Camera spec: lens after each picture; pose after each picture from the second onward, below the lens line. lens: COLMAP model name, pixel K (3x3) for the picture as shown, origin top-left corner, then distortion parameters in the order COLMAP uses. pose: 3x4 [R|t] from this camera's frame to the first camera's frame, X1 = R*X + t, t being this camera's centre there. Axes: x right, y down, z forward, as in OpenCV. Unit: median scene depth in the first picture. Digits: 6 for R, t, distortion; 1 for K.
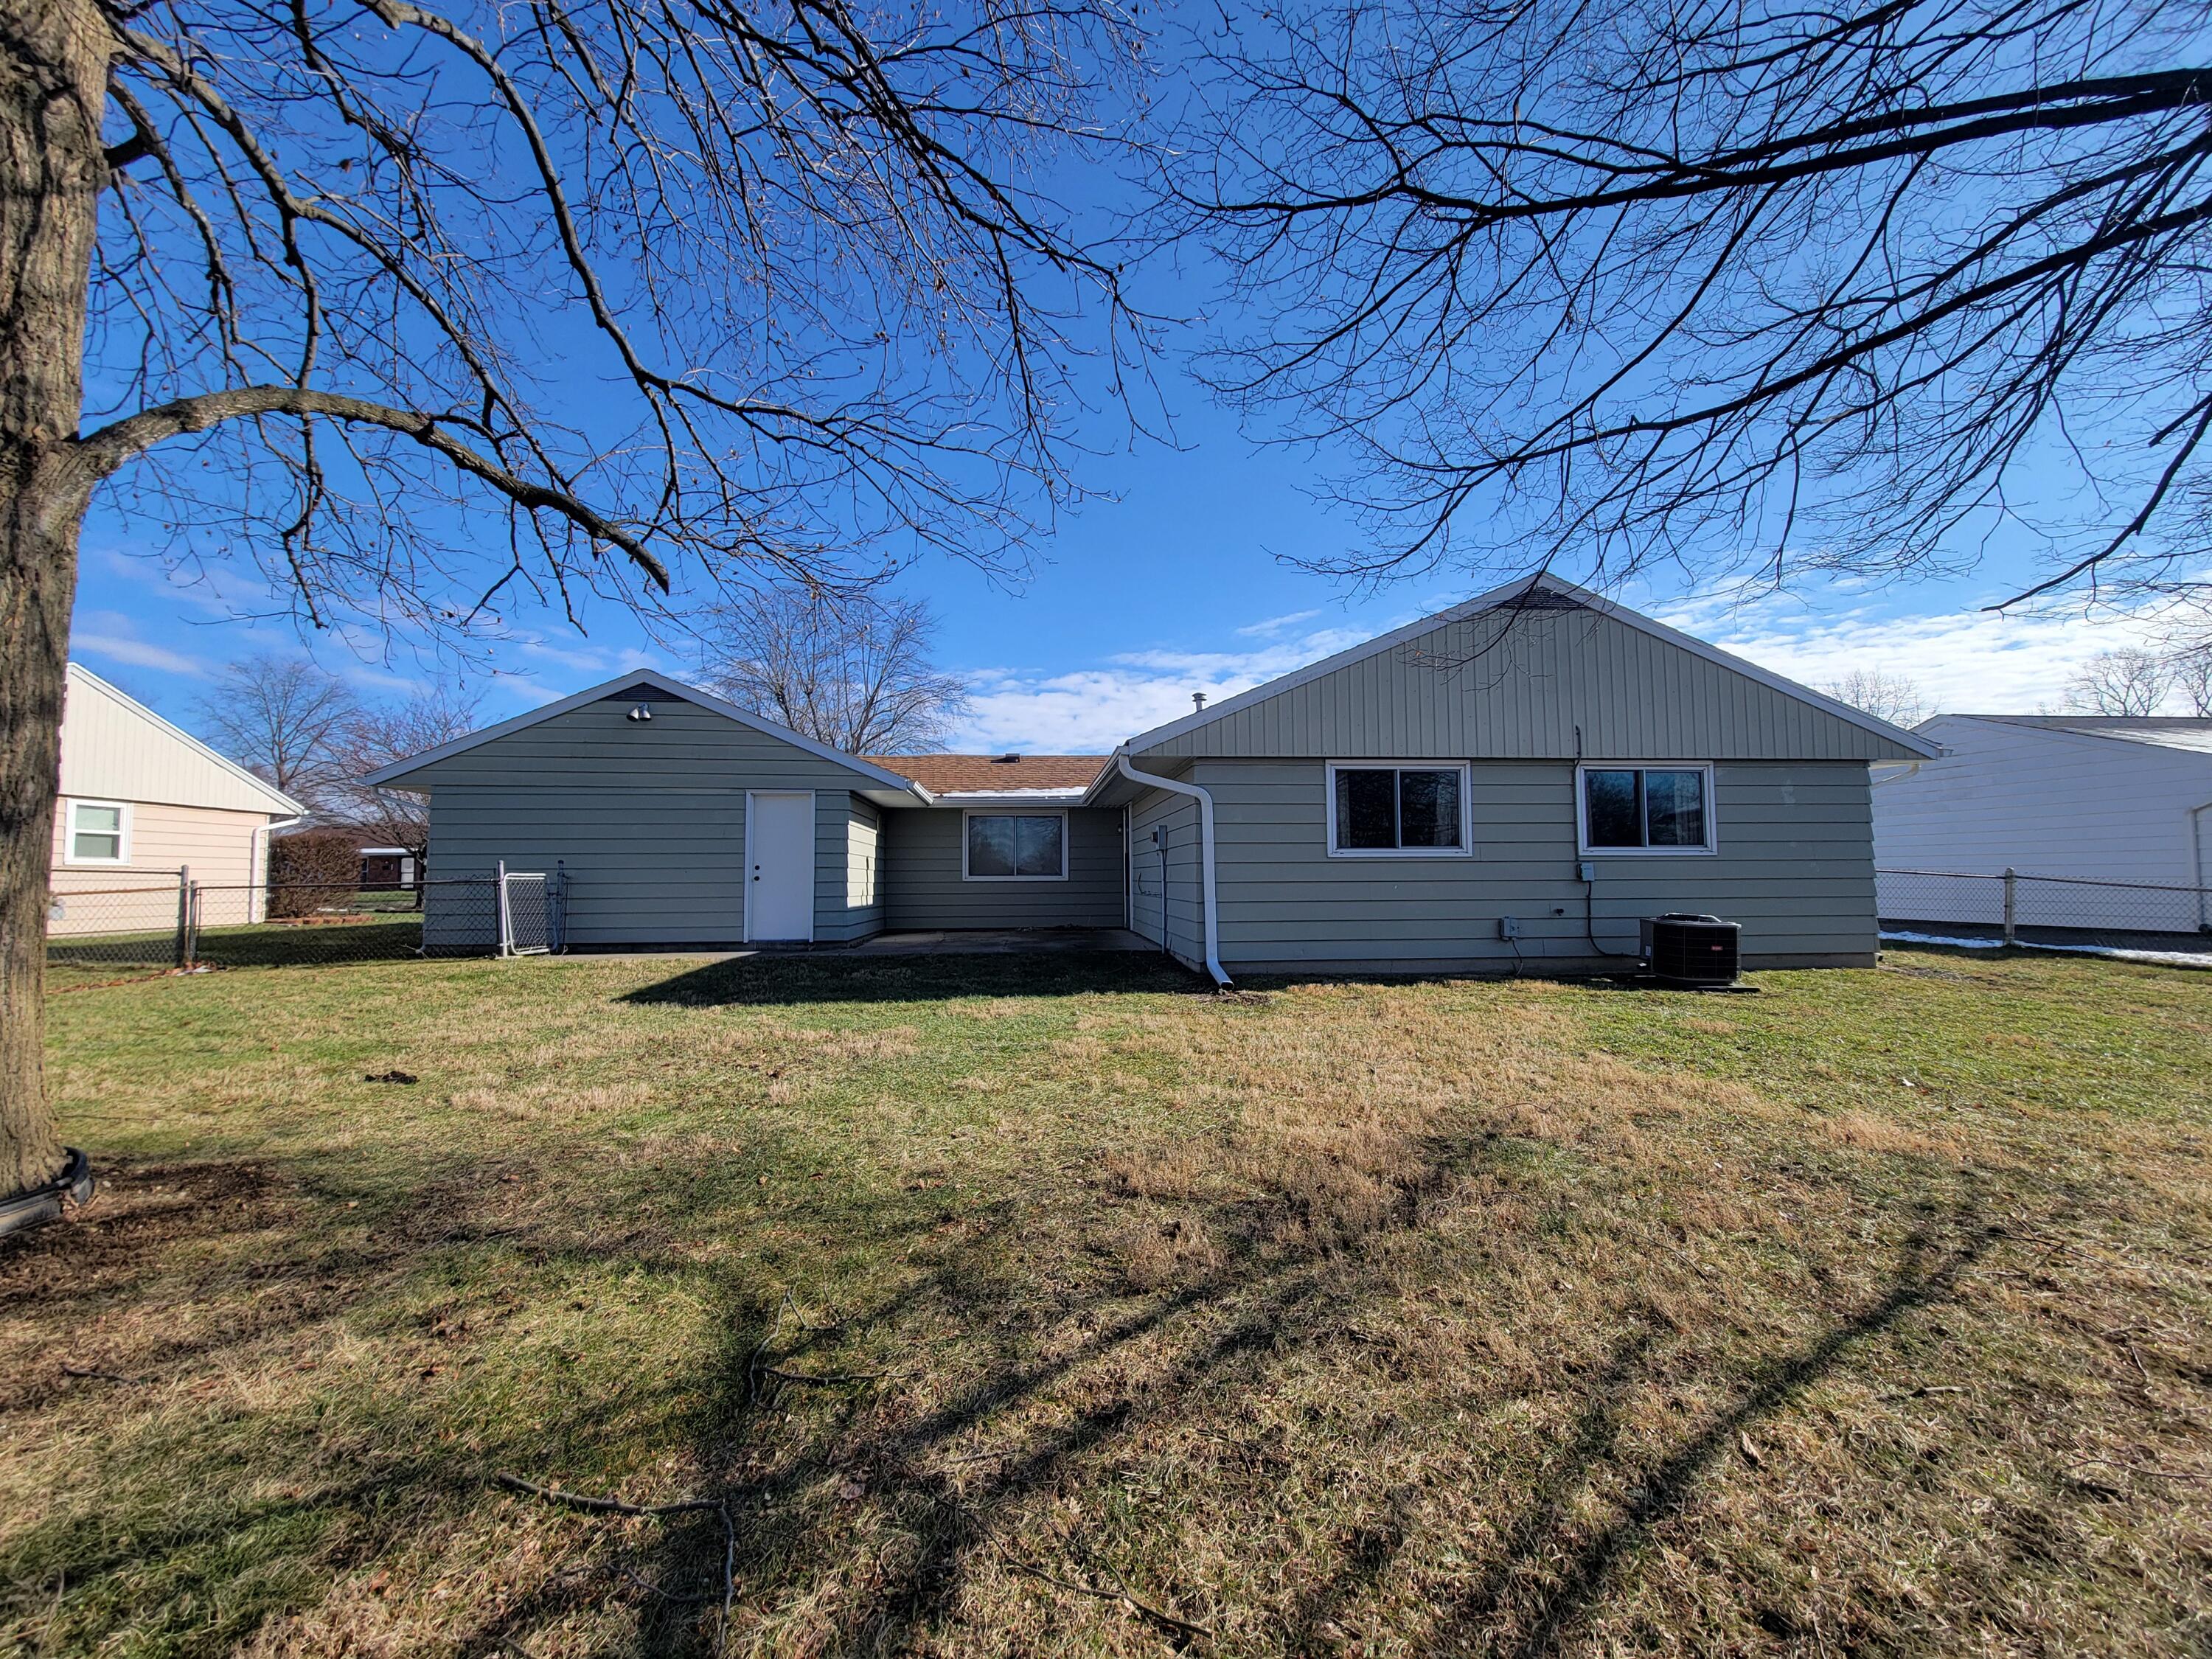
lens RADIAL K [[894.3, 0, 1100.3], [0, 894.3, 830.3], [0, 0, 1]] dist [0.001670, -0.000357]
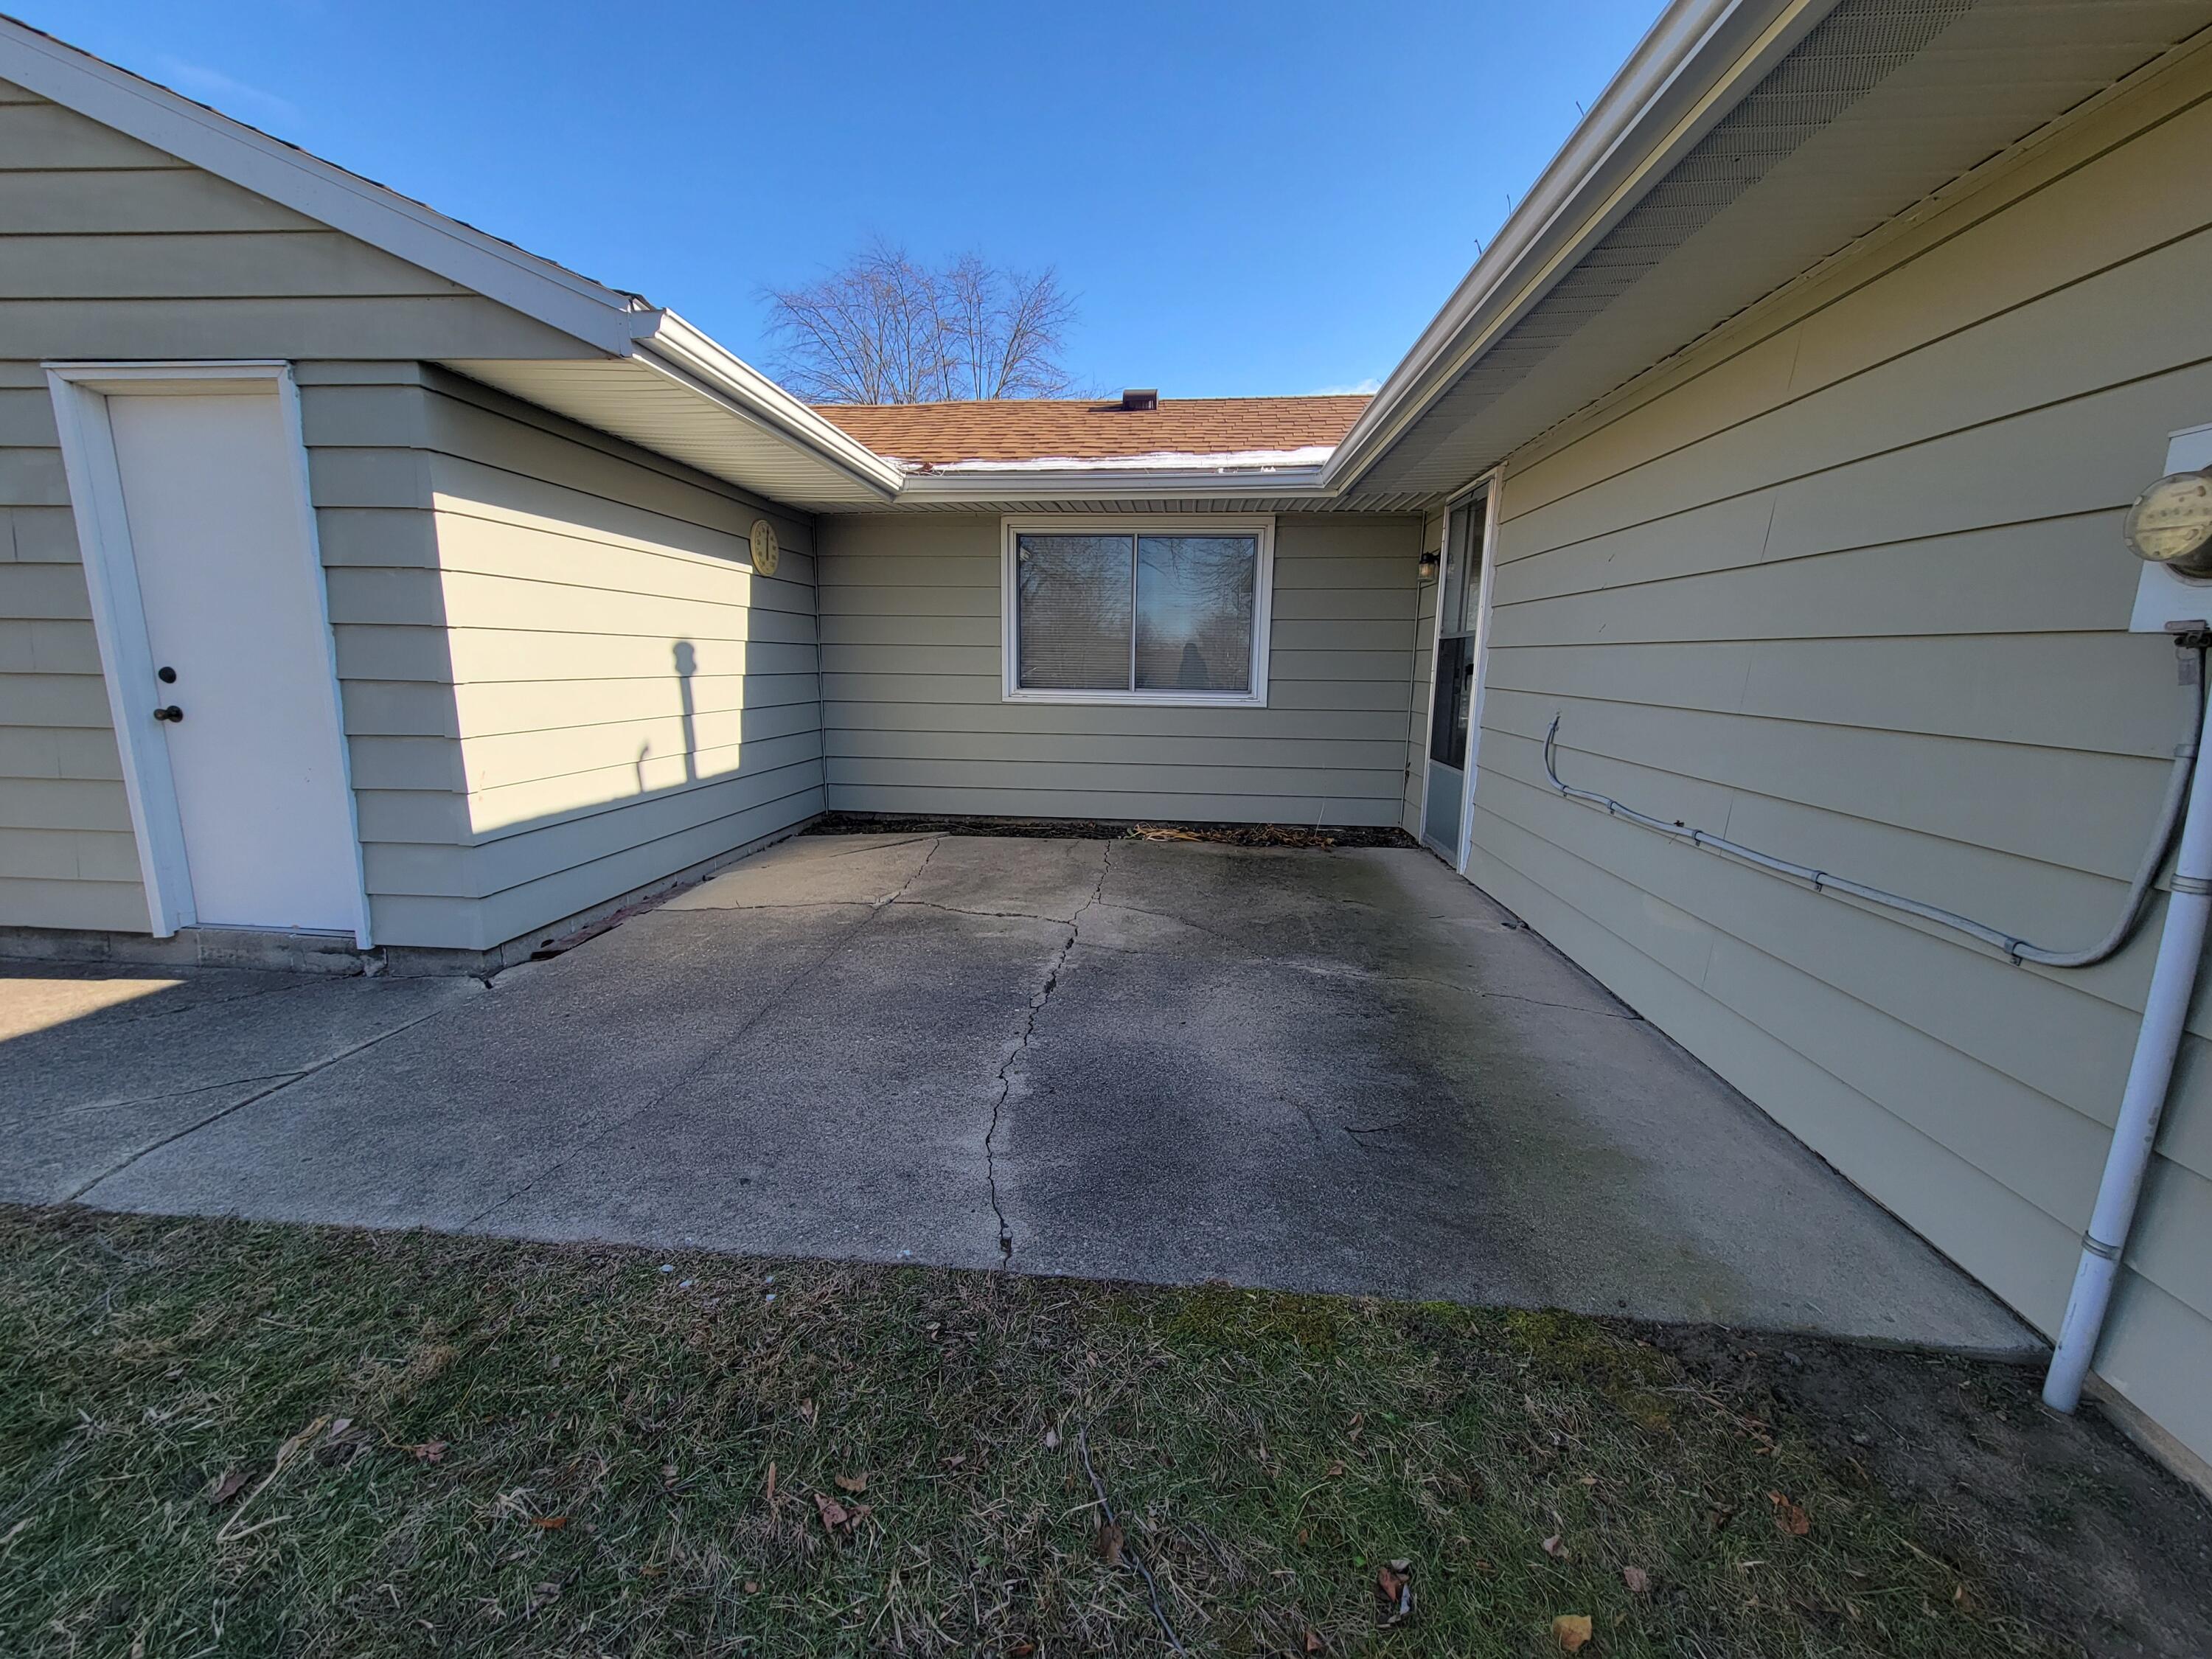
lens RADIAL K [[894.3, 0, 1103.5], [0, 894.3, 828.2], [0, 0, 1]] dist [0.001670, -0.000357]
pose [[0.985298, 0.047432, -0.164131, -0.042428], [-0.007264, 0.971451, 0.237130, 0.016480], [0.170693, -0.232451, 0.957513, 0.642263]]
